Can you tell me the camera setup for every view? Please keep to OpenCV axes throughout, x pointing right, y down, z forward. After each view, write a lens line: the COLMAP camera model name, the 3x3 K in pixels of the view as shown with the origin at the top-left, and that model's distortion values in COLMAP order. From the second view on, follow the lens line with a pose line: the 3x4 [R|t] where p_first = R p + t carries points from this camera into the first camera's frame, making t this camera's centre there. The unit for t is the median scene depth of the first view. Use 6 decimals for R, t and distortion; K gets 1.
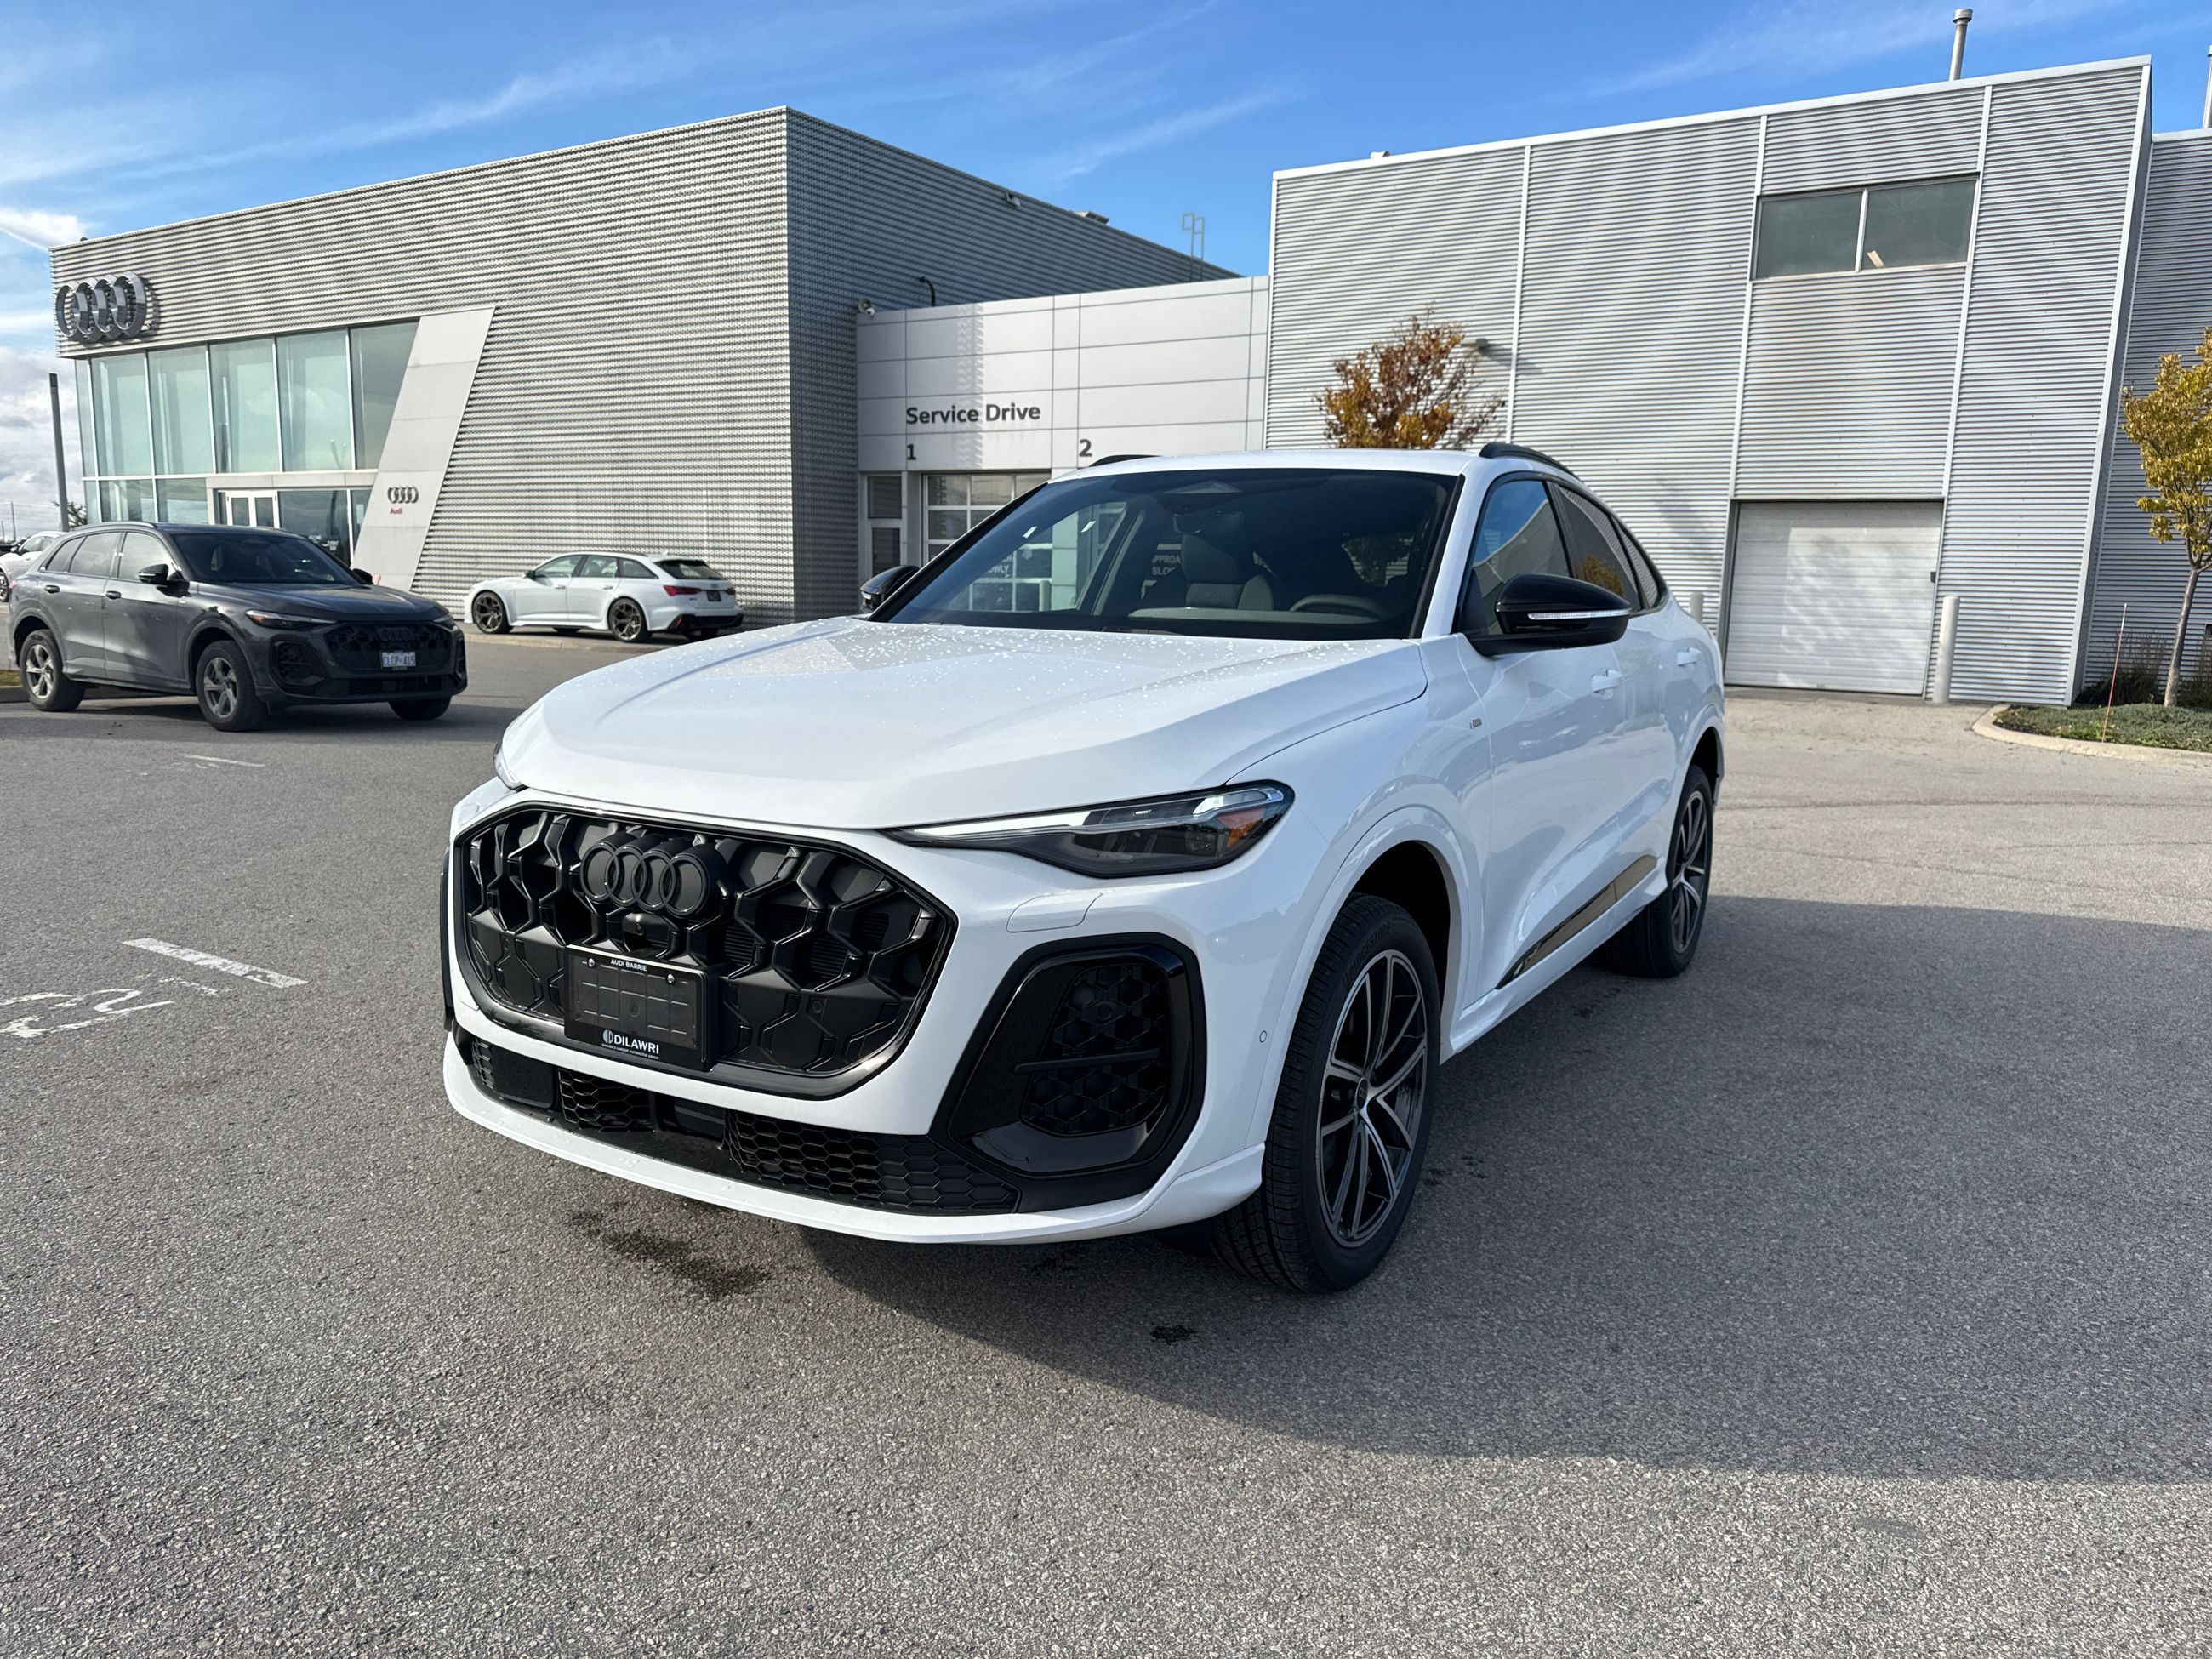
lens RADIAL K [[1562.6, 0, 1113.3], [0, 1562.6, 838.0], [0, 0, 1]] dist [0.076386, -0.114802]
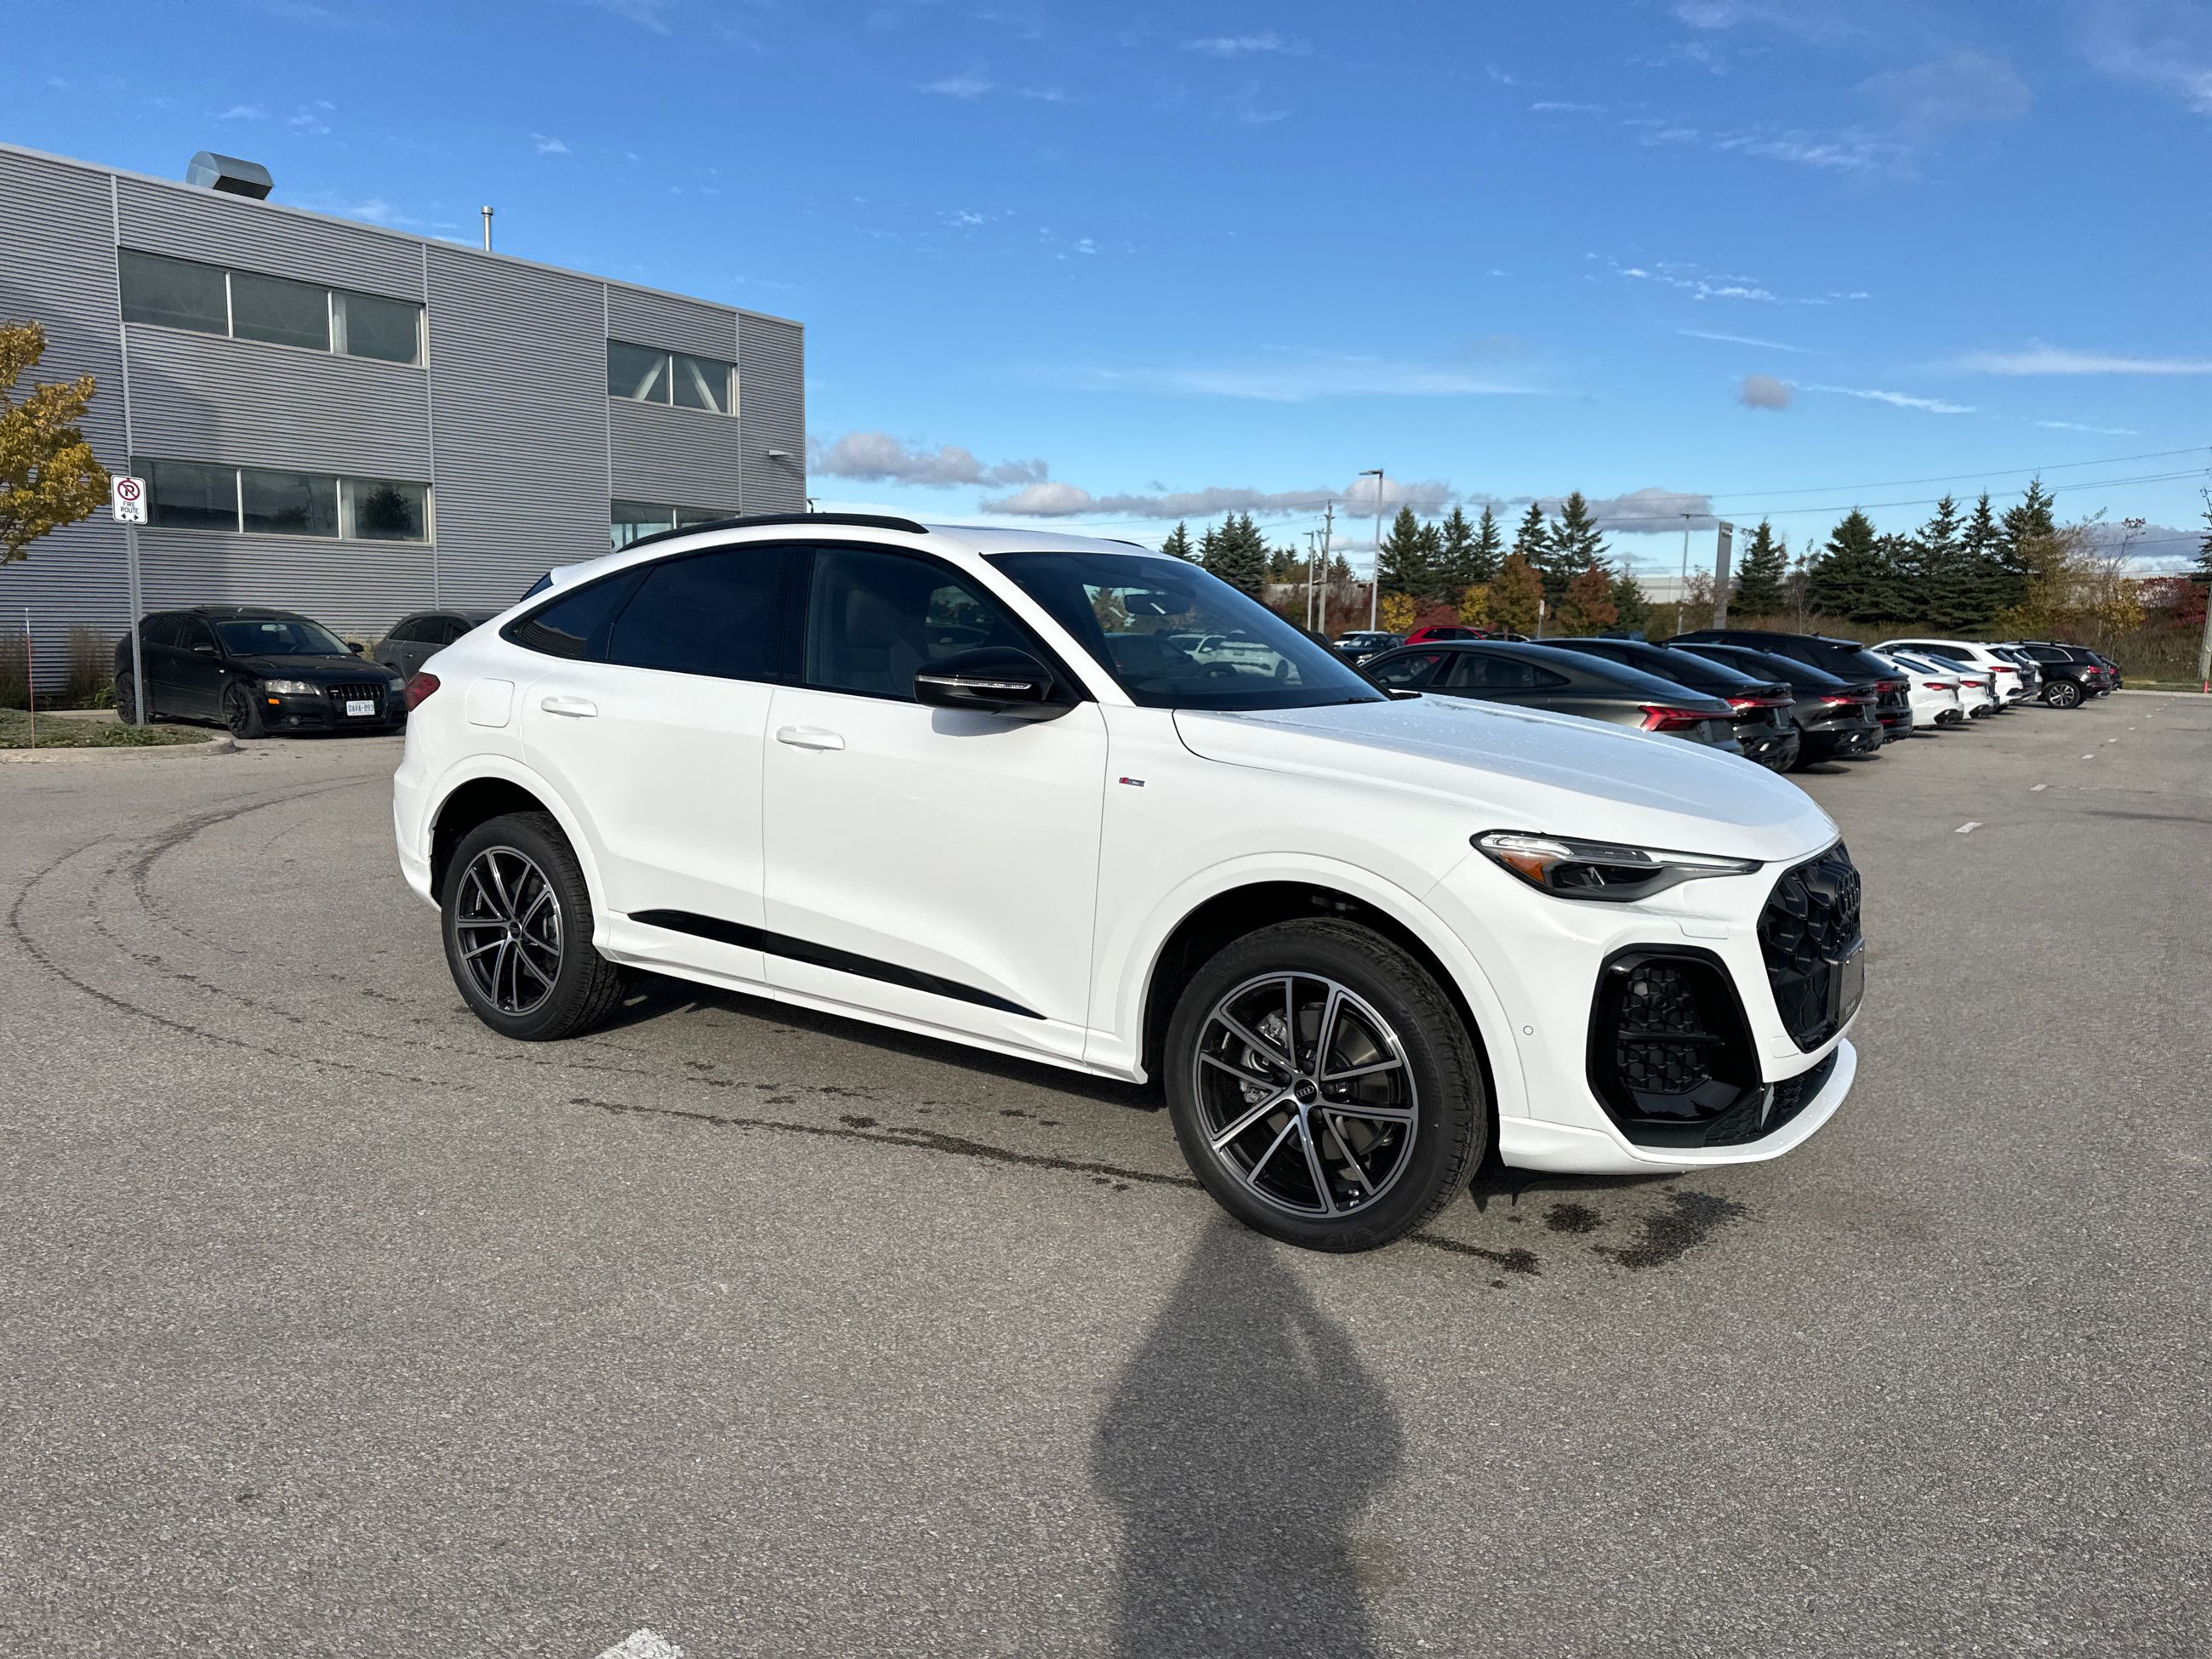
lens RADIAL K [[1550.3, 0, 1088.5], [0, 1550.3, 834.9], [0, 0, 1]] dist [0.091956, -0.134192]
pose [[0.053907, -0.157487, 0.986049, -0.233656], [0.141480, 0.978727, 0.148583, -0.045085], [-0.988472, 0.131496, 0.075041, 0.210779]]
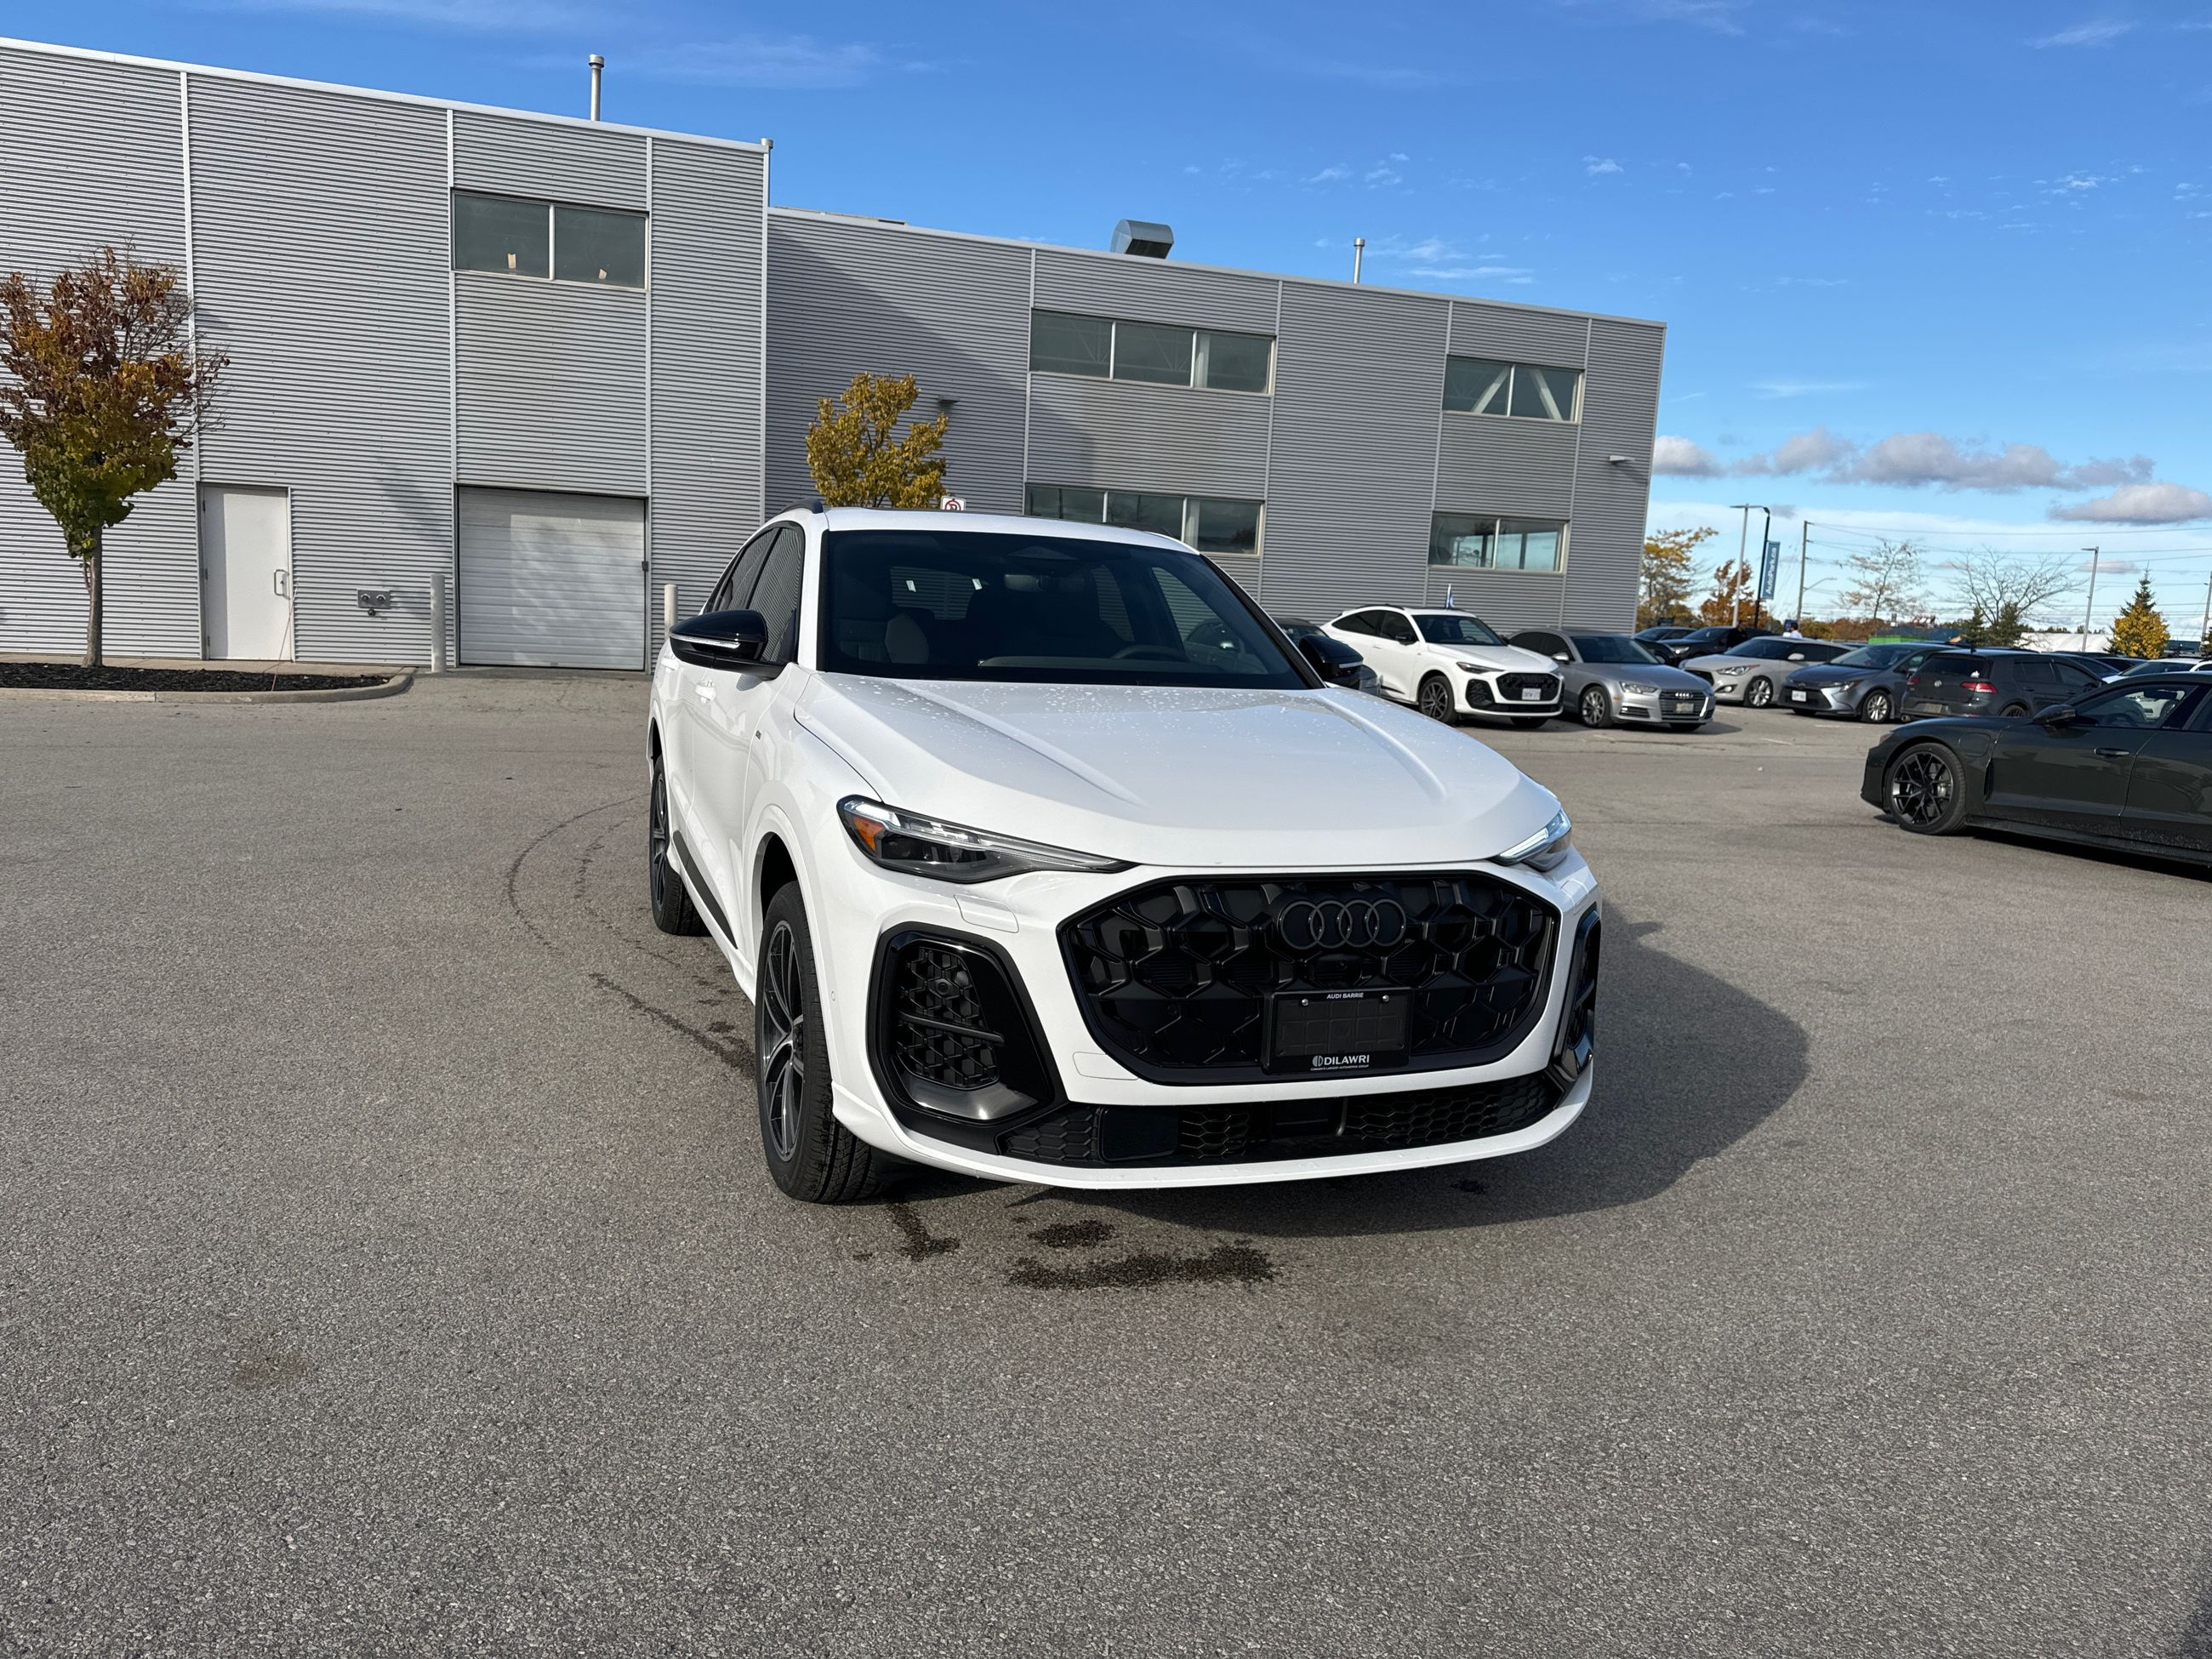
lens RADIAL K [[1560.6, 0, 1099.8], [0, 1560.6, 816.2], [0, 0, 1]] dist [0.070883, -0.094911]
pose [[0.610437, -0.101265, 0.785565, -0.181622], [0.093042, 0.994095, 0.055845, -0.018929], [-0.786581, 0.039001, 0.616254, 0.054000]]
